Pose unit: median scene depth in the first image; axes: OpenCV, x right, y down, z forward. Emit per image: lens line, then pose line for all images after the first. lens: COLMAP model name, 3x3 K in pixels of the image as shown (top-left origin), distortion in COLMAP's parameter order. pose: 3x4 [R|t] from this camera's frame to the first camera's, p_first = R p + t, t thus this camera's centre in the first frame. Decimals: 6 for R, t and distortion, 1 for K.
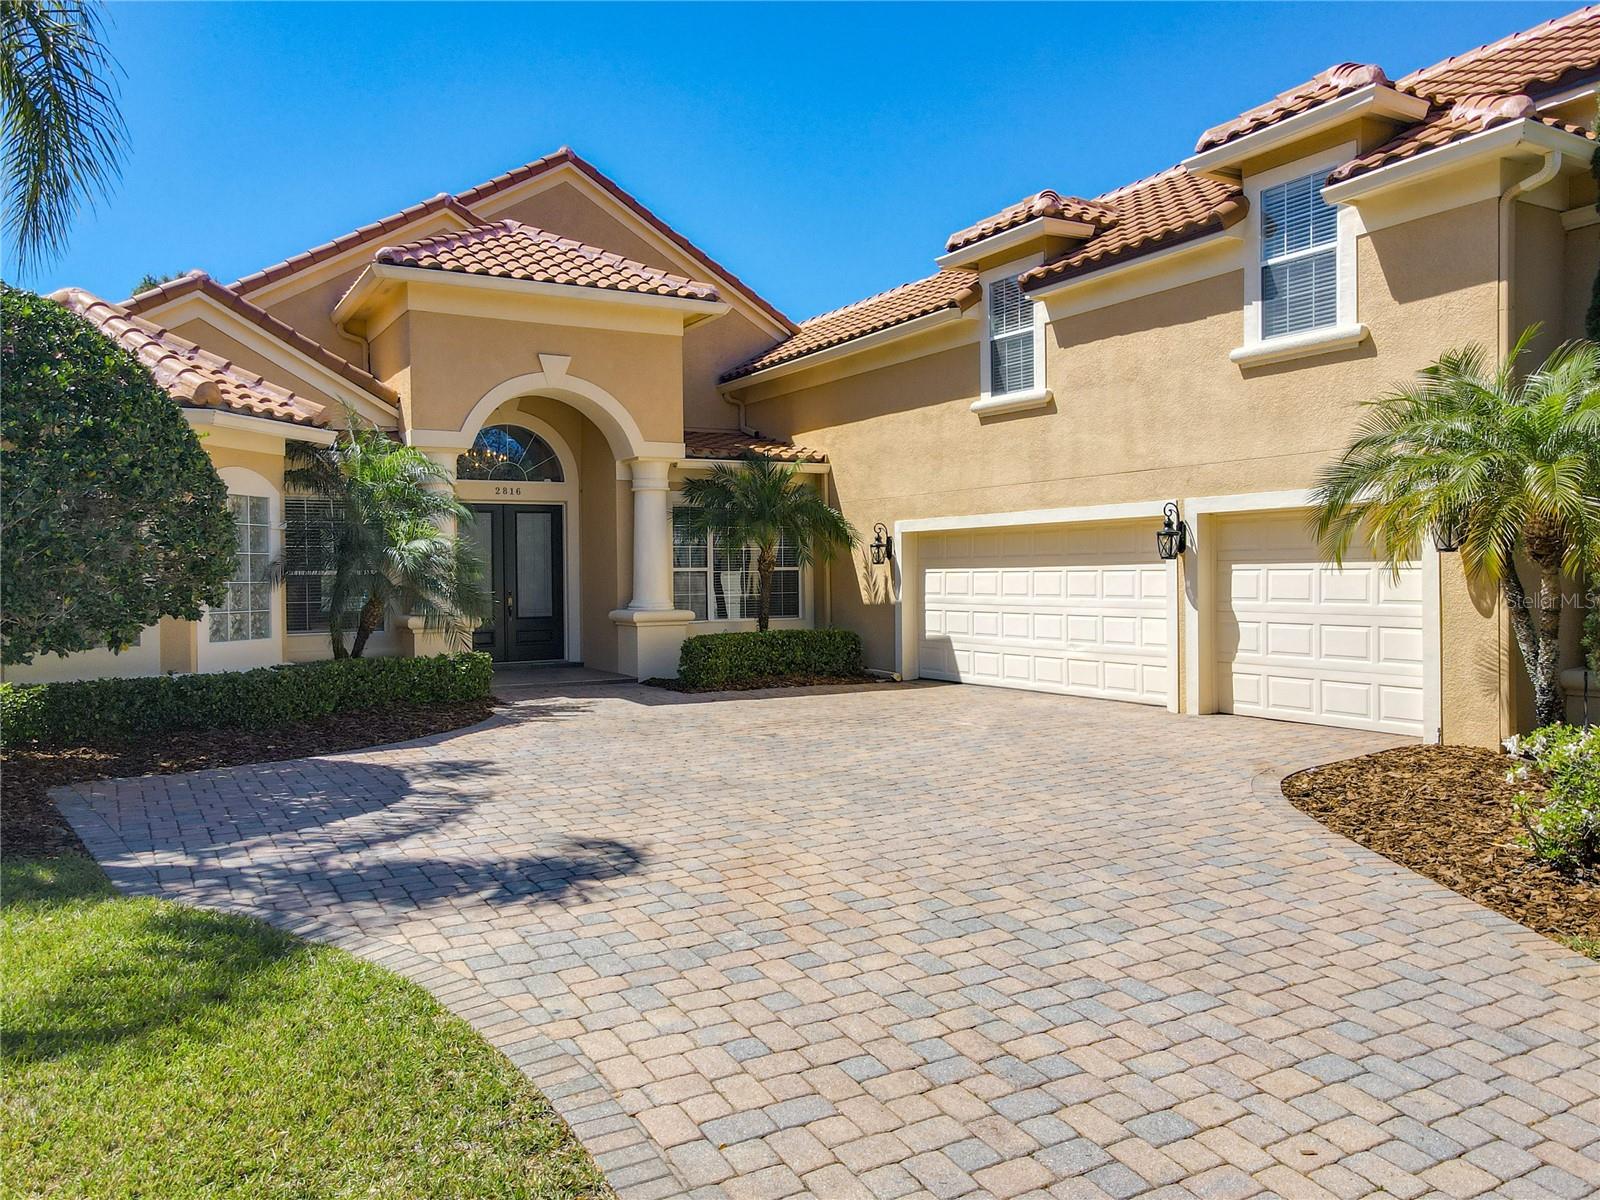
lens RADIAL K [[1223.9, 0, 800.0], [0, 1223.9, 600.0], [0, 0, 1]] dist [-0.001335, -0.000306]
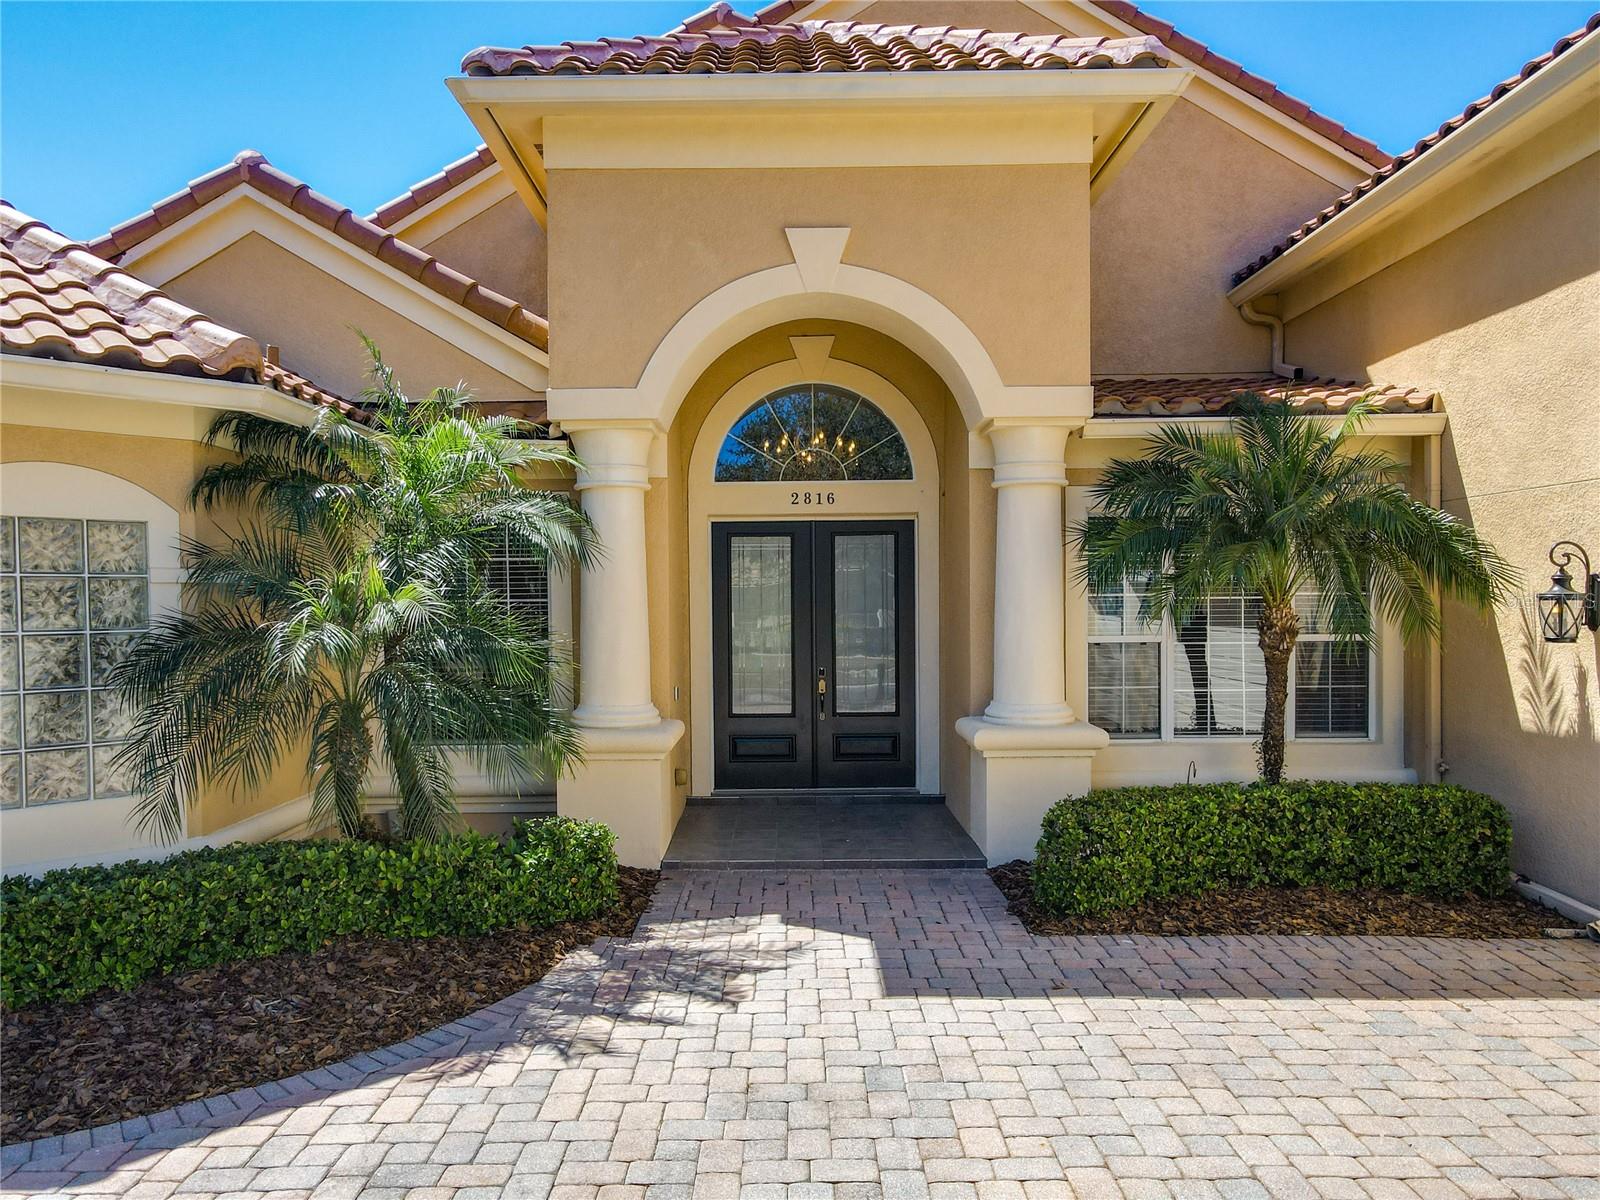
lens RADIAL K [[1187.4, 0, 804.1], [0, 1187.4, 636.1], [0, 0, 1]] dist [0.009352, 0.008260]
pose [[0.863937, 0.020853, -0.503168, 0.045227], [-0.012602, 0.999725, 0.019794, -0.035267], [0.503443, -0.010760, 0.863962, 0.515742]]
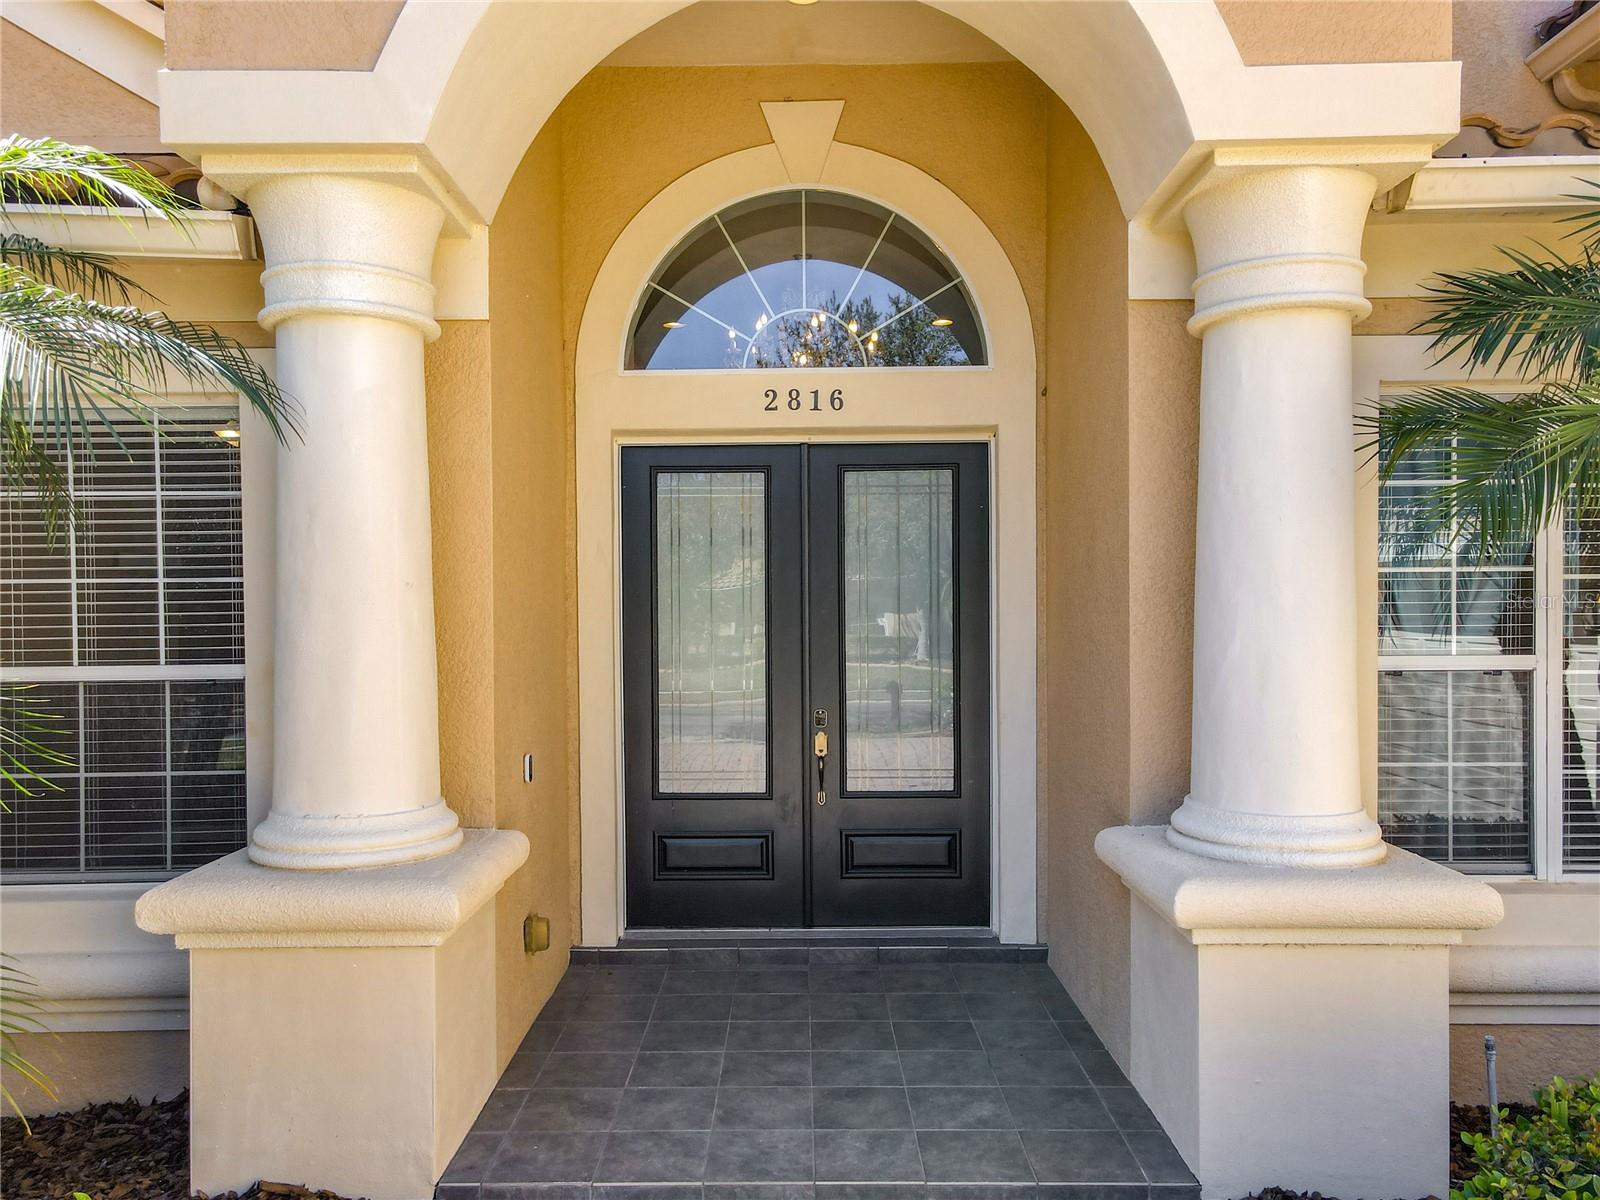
lens RADIAL K [[1187.4, 0, 804.1], [0, 1187.4, 636.1], [0, 0, 1]] dist [0.009352, 0.008260]
pose [[0.858335, 0.017781, -0.512781, -0.081193], [-0.013648, 0.999837, 0.011824, -0.032148], [0.512908, -0.003150, 0.858438, 0.748418]]
